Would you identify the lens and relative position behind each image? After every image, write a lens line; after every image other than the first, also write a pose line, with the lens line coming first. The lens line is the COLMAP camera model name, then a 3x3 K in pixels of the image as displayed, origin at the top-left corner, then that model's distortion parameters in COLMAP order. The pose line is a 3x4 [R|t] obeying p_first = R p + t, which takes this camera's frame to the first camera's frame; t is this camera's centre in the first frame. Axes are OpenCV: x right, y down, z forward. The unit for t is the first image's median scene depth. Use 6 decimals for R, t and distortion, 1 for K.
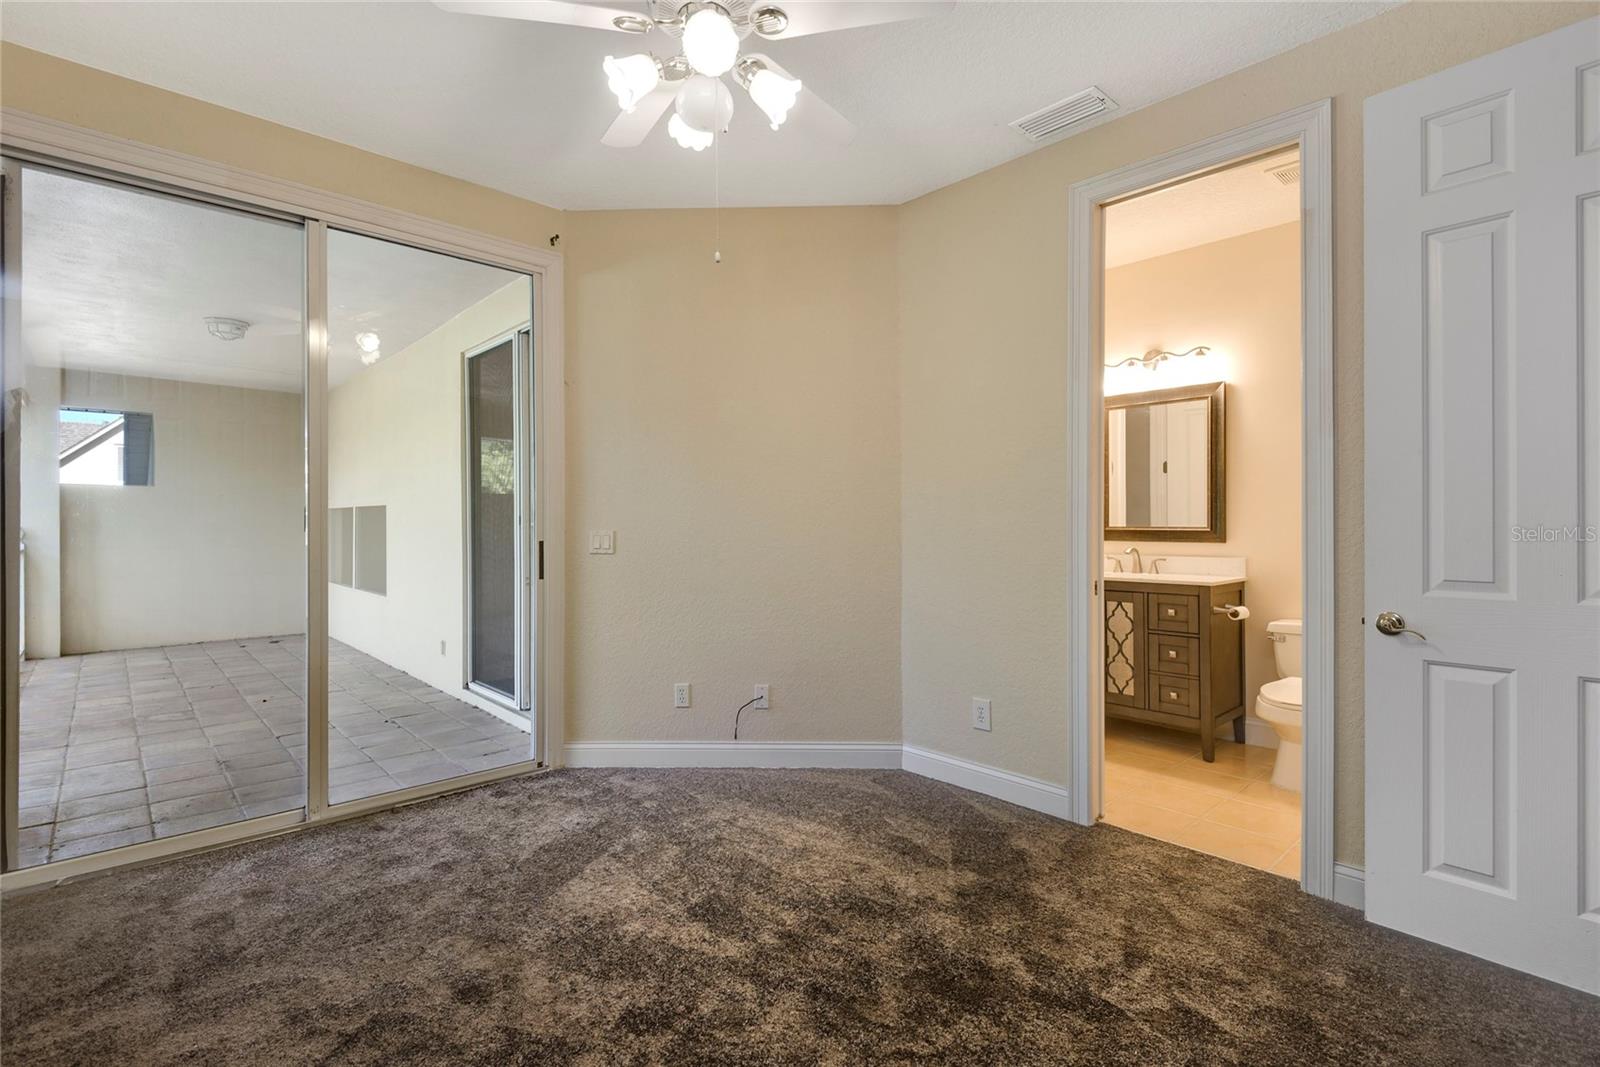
lens RADIAL K [[743.4, 0, 800.3], [0, 743.4, 526.0], [0, 0, 1]] dist [-0.017280, -0.001235]
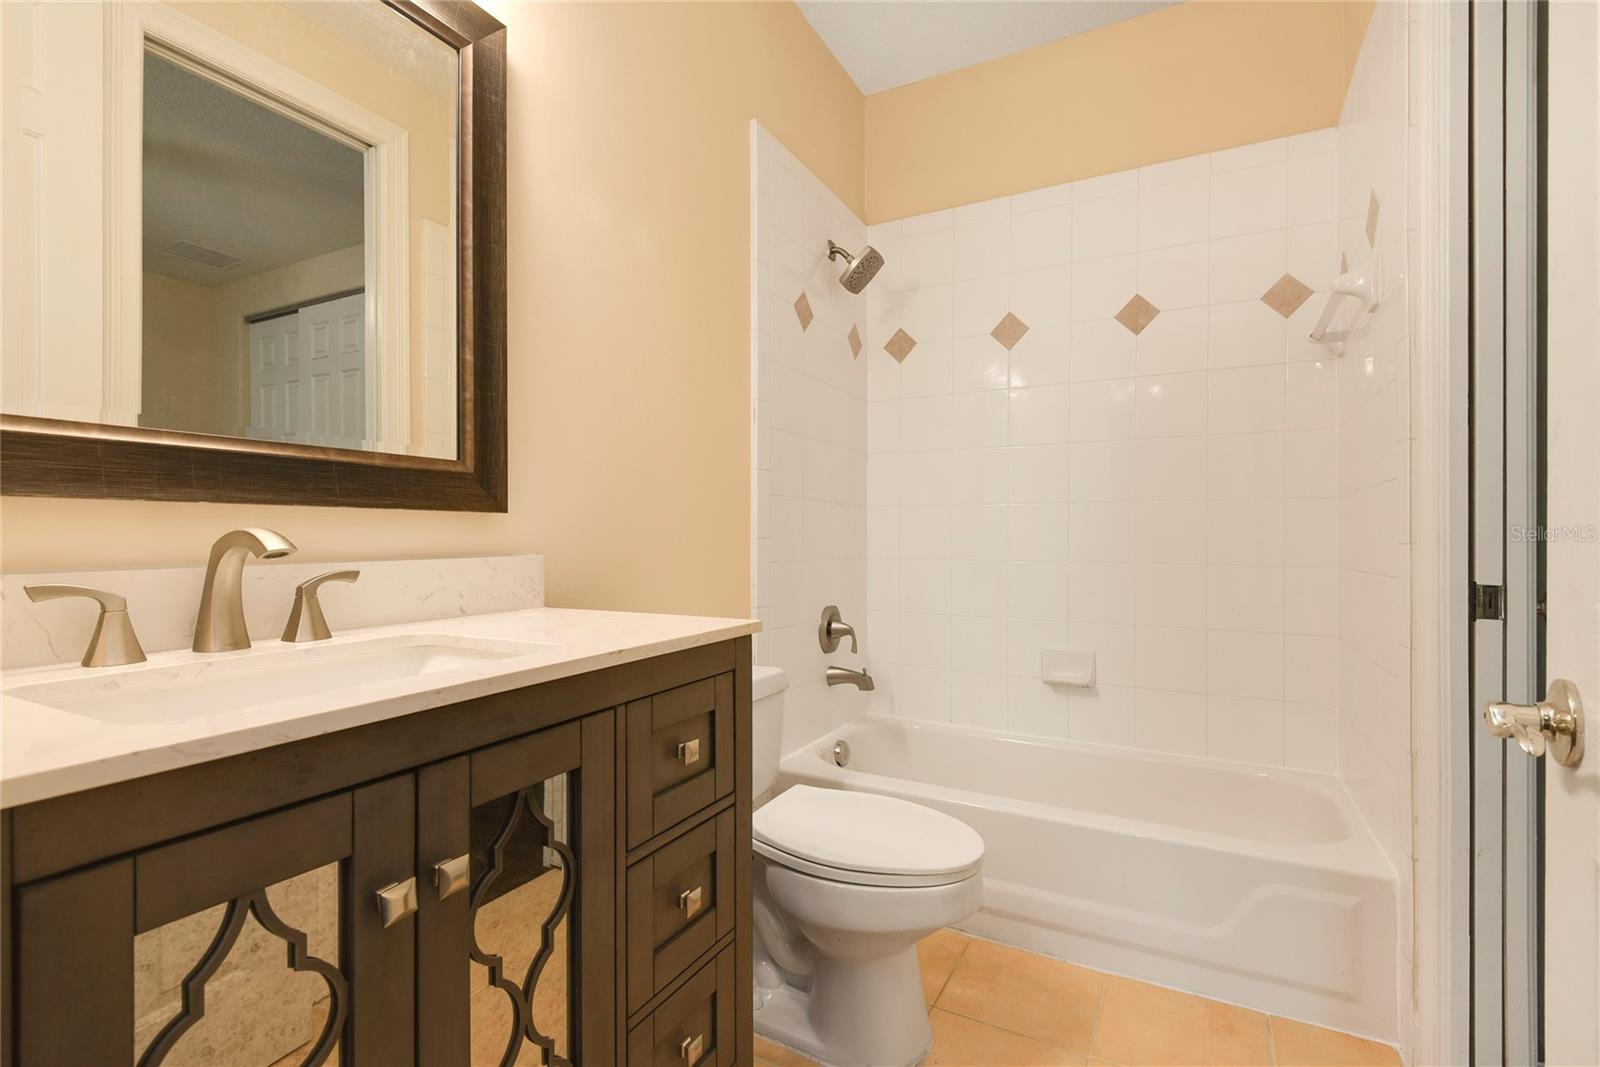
lens RADIAL K [[743.4, 0, 801.5], [0, 743.4, 530.9], [0, 0, 1]] dist [-0.017280, -0.001235]
pose [[-0.327669, -0.003318, 0.944787, 0.212022], [0.007068, 0.999957, 0.005963, 0.031137], [-0.944766, 0.008631, -0.327632, 0.972523]]
